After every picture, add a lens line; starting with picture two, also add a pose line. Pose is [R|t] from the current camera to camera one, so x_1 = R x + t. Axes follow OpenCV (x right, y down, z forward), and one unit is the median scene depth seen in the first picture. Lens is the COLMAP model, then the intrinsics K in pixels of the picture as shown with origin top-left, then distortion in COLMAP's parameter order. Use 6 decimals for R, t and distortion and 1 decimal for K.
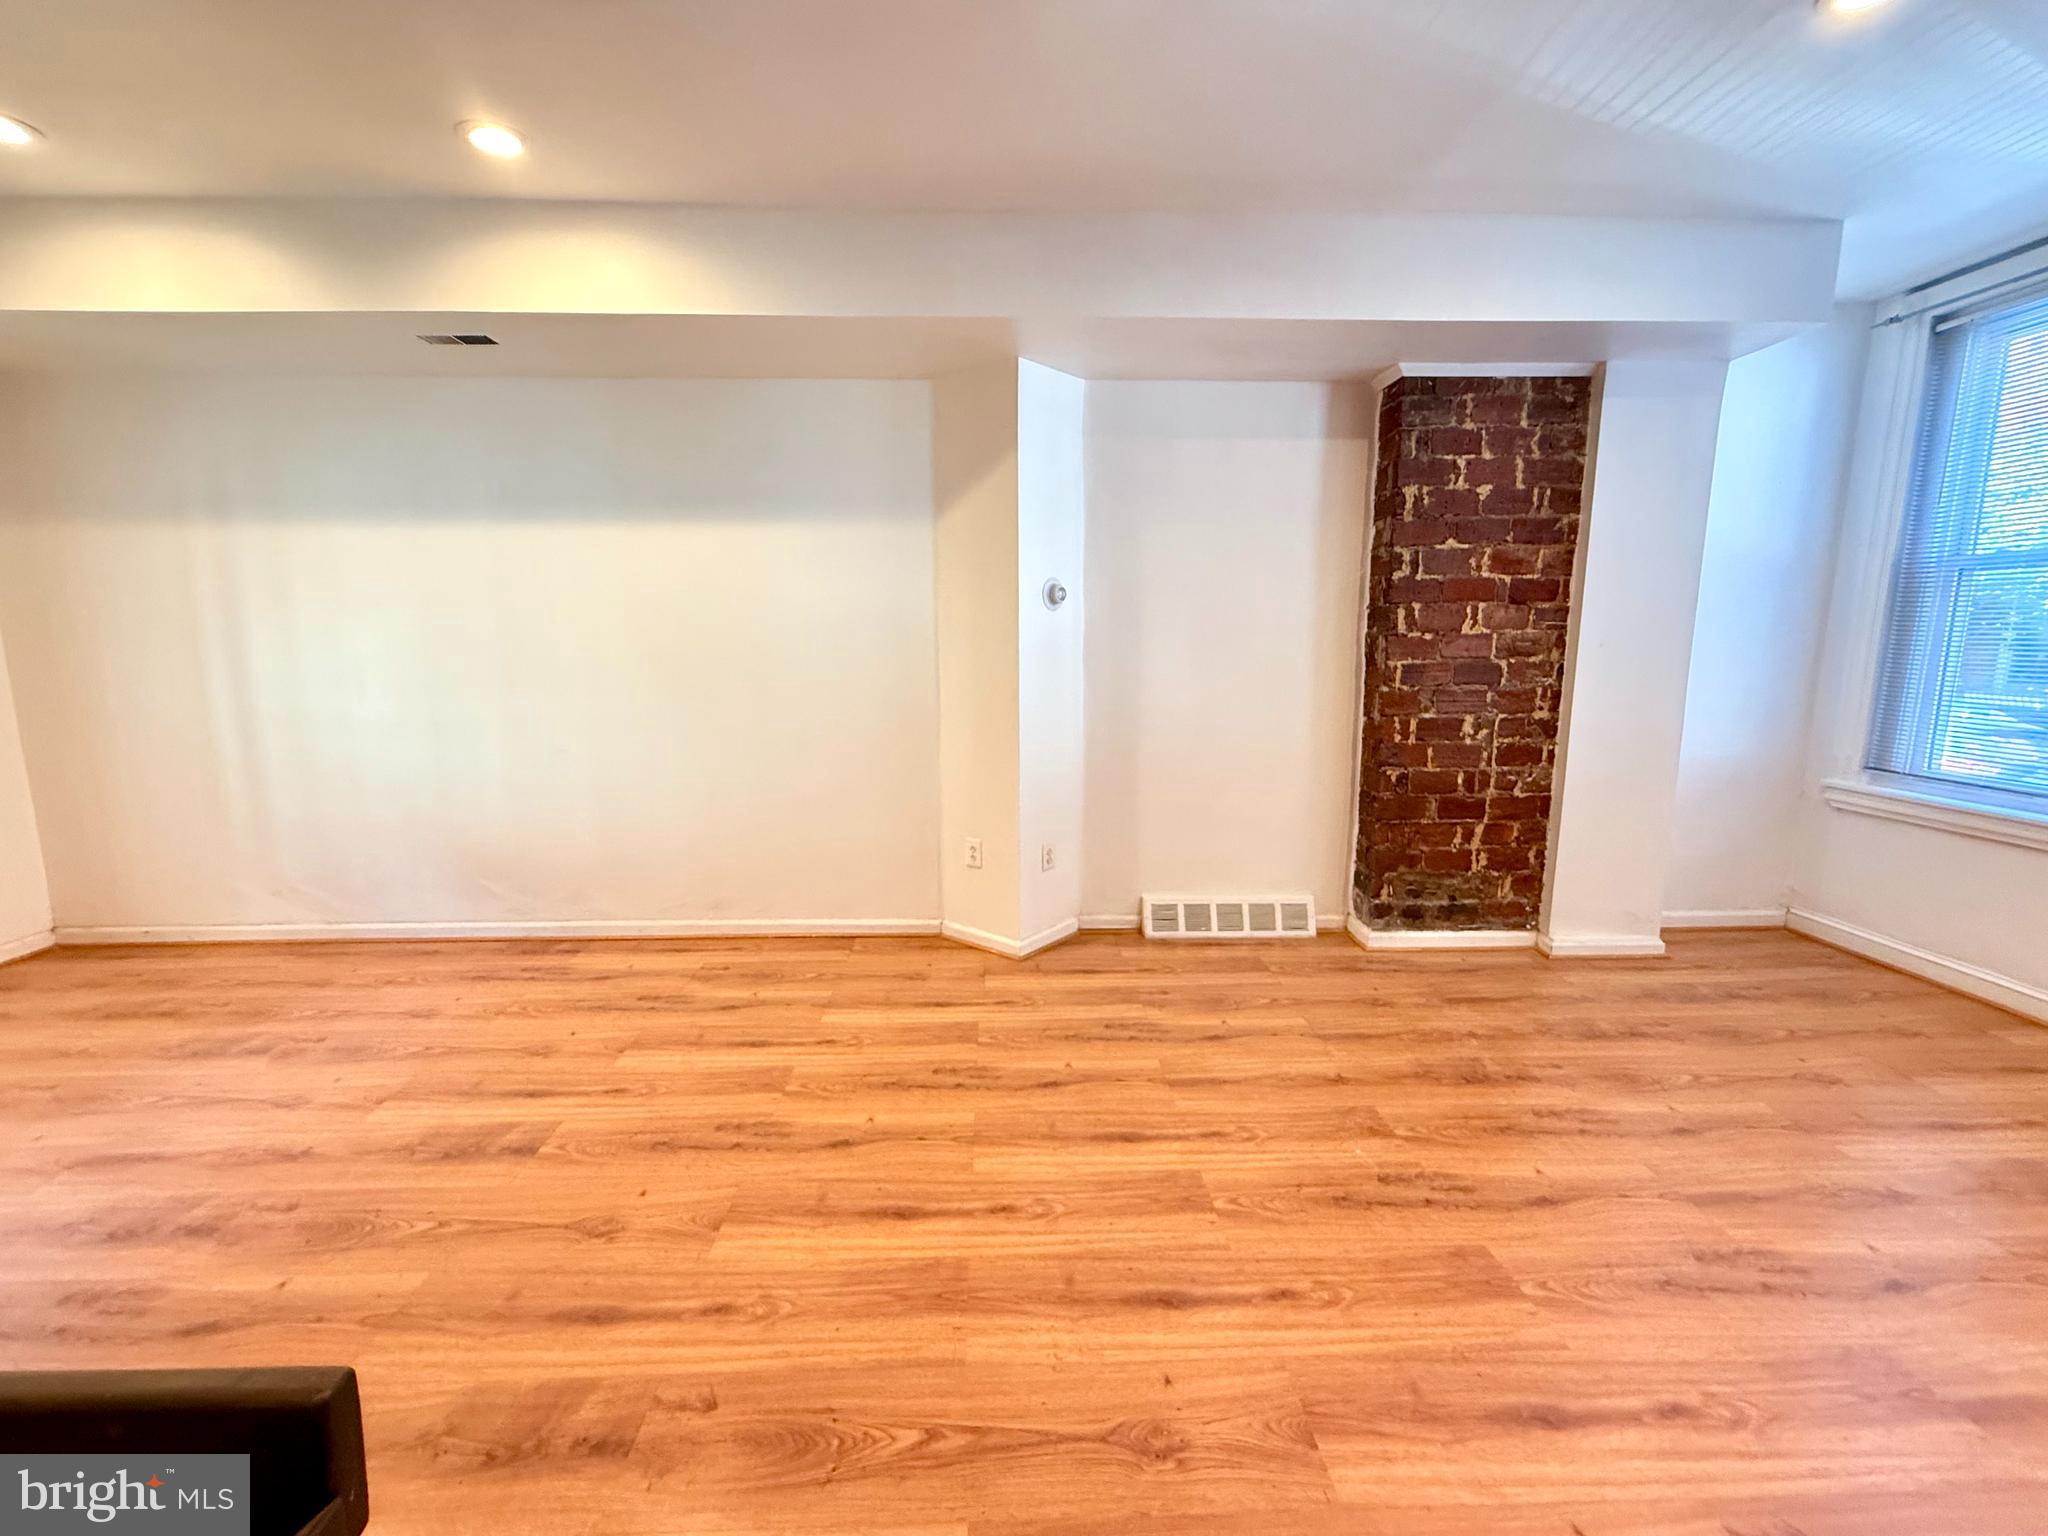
lens RADIAL K [[839.4, 0, 1015.5], [0, 839.4, 766.7], [0, 0, 1]] dist [0.000350, 0.000305]
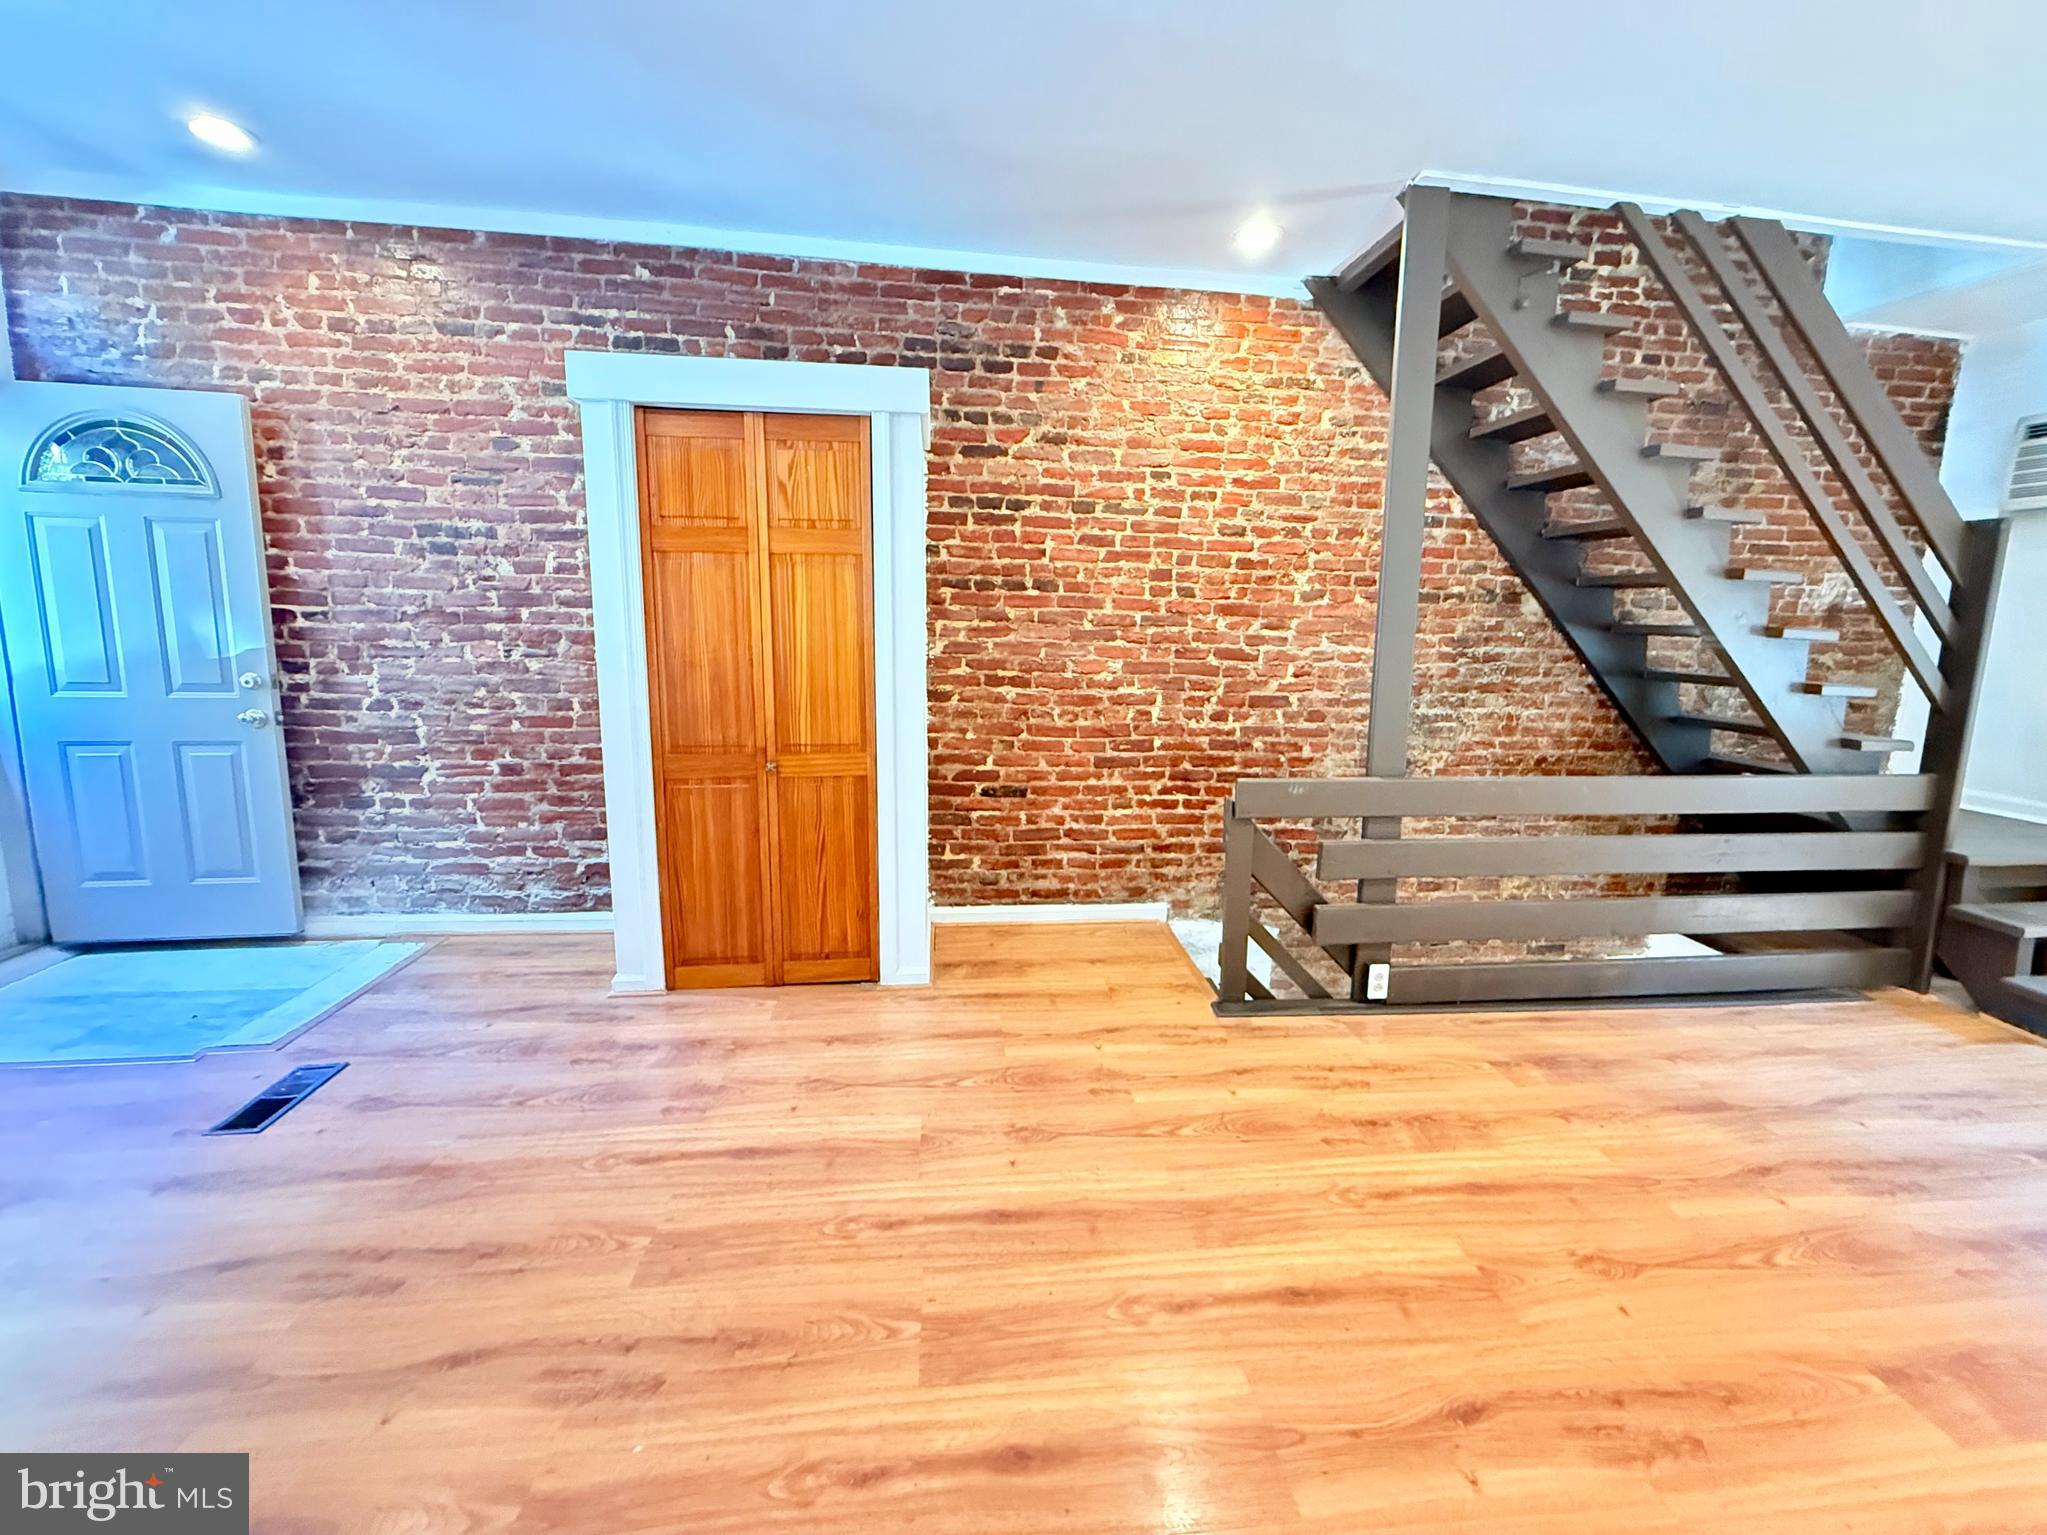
lens RADIAL K [[855.7, 0, 1057.2], [0, 855.7, 743.9], [0, 0, 1]] dist [-0.000501, 0.000143]
pose [[-0.994919, -0.011724, -0.099995, 0.117451], [-0.041067, 0.954074, 0.296742, -0.145593], [0.091924, 0.299341, -0.949708, 0.967252]]
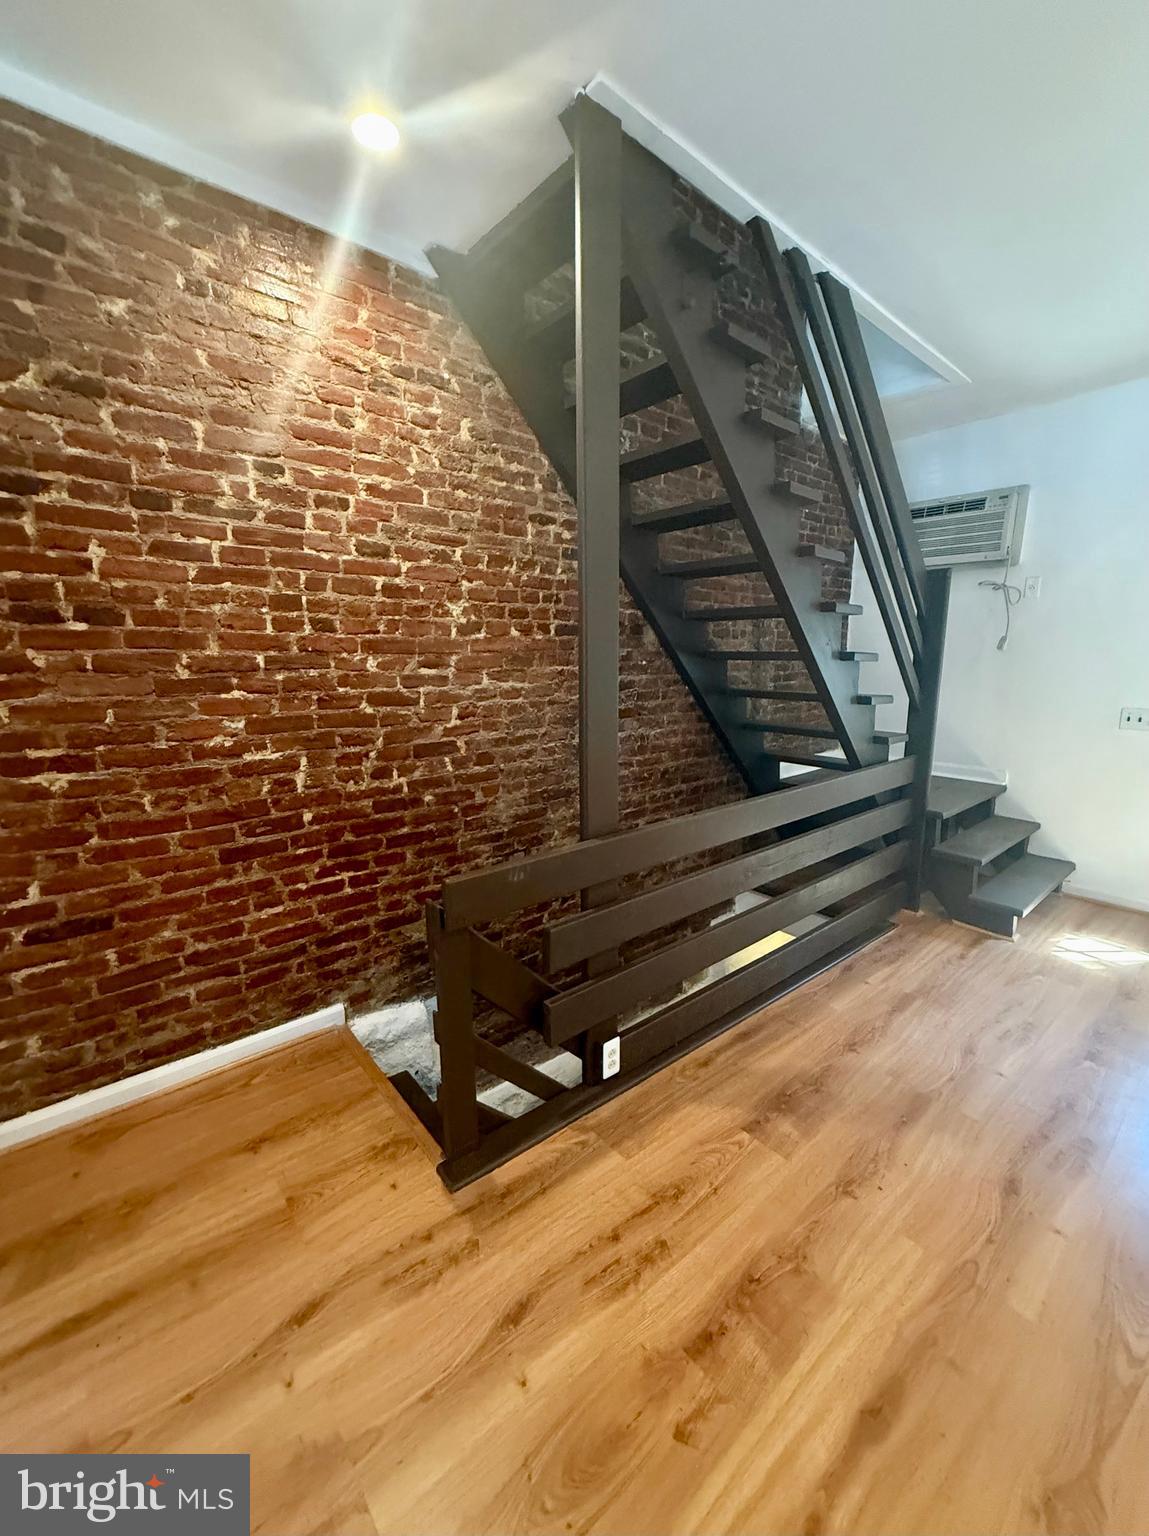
lens RADIAL K [[621.8, 0, 575.4], [0, 621.8, 761.5], [0, 0, 1]] dist [-0.000633, 0.000012]
pose [[-0.786480, 0.106054, -0.608442, 0.044117], [-0.096288, 0.952046, 0.290409, -0.089716], [0.610064, 0.286986, -0.738553, 0.552657]]
